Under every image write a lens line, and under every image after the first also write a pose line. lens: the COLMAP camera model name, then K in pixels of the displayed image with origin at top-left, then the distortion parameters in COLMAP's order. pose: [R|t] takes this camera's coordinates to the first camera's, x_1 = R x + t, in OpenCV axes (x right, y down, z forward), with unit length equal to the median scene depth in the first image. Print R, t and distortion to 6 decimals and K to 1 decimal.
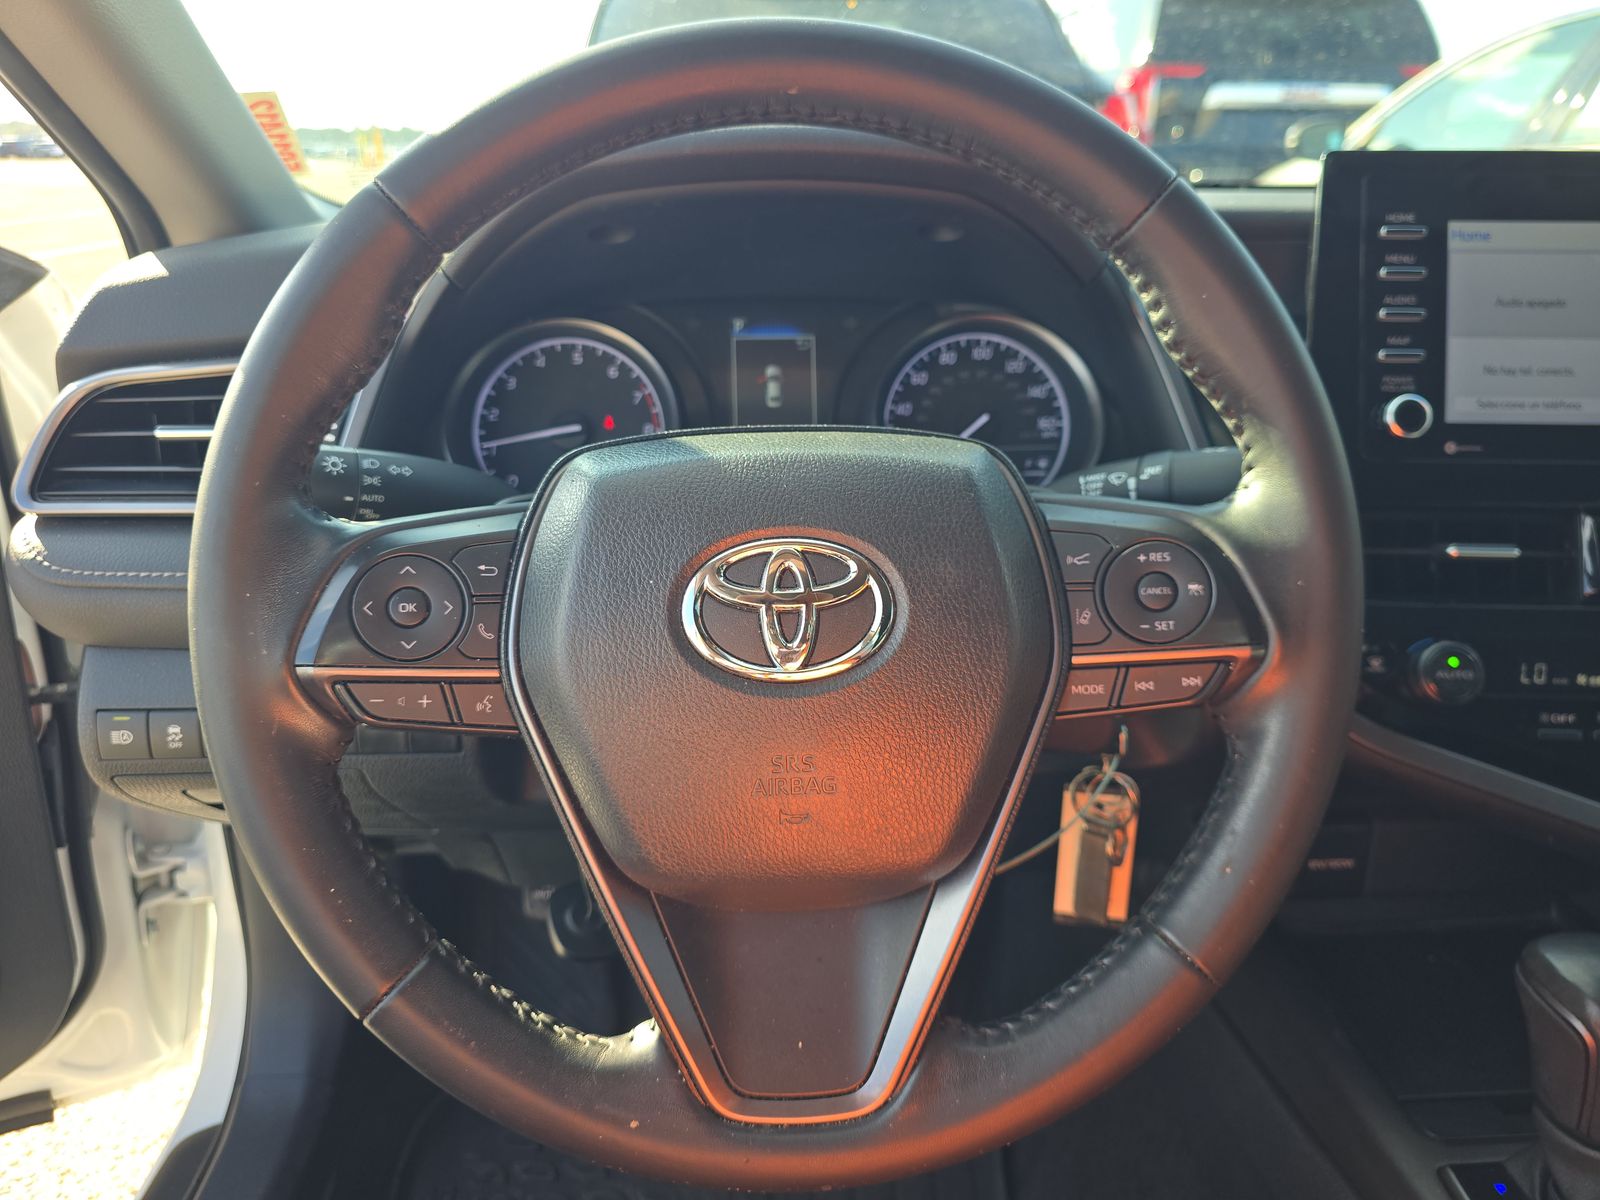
lens RADIAL K [[1060.4, 0, 788.8], [0, 1060.4, 596.8], [0, 0, 1]] dist [0.000040, -0.000040]
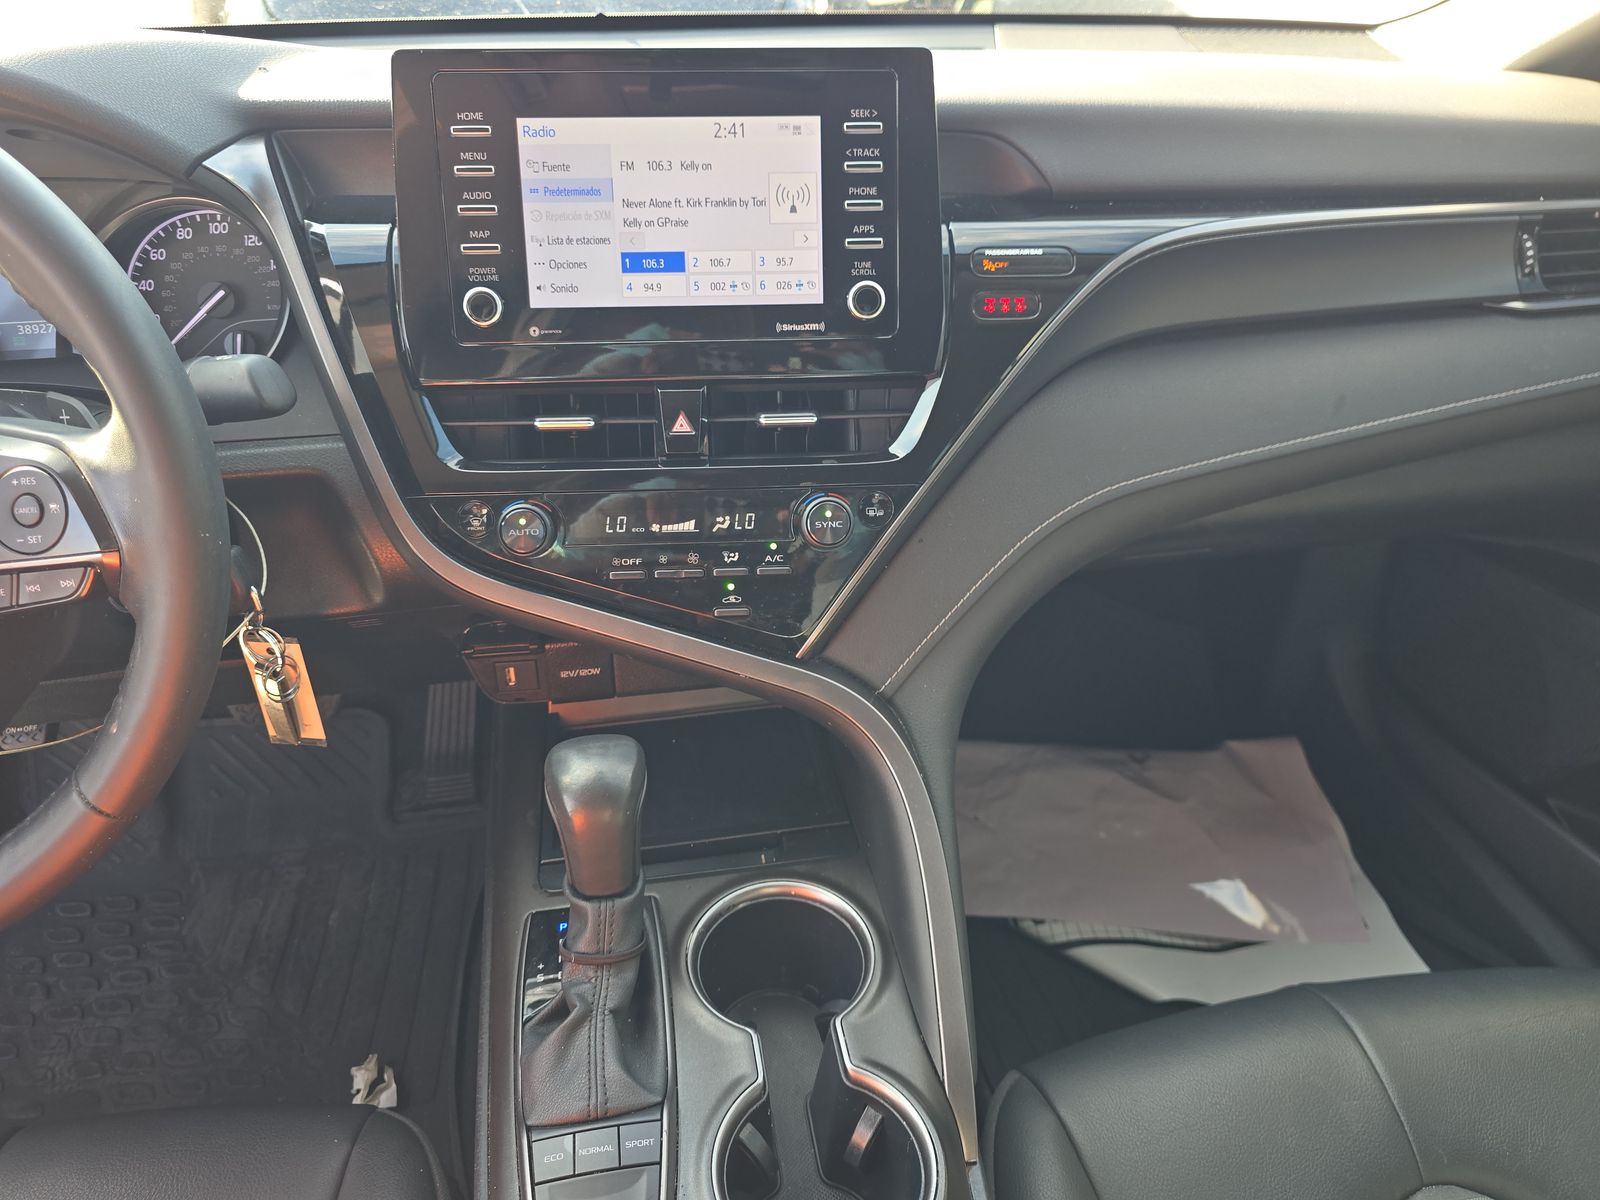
lens RADIAL K [[1060.4, 0, 807.0], [0, 1060.4, 593.1], [0, 0, 1]] dist [0.000040, -0.000040]
pose [[0.992426, -0.059032, 0.107727, 0.640896], [0.034965, 0.976435, 0.212960, -0.081500], [-0.117760, -0.207580, 0.971104, -0.167469]]
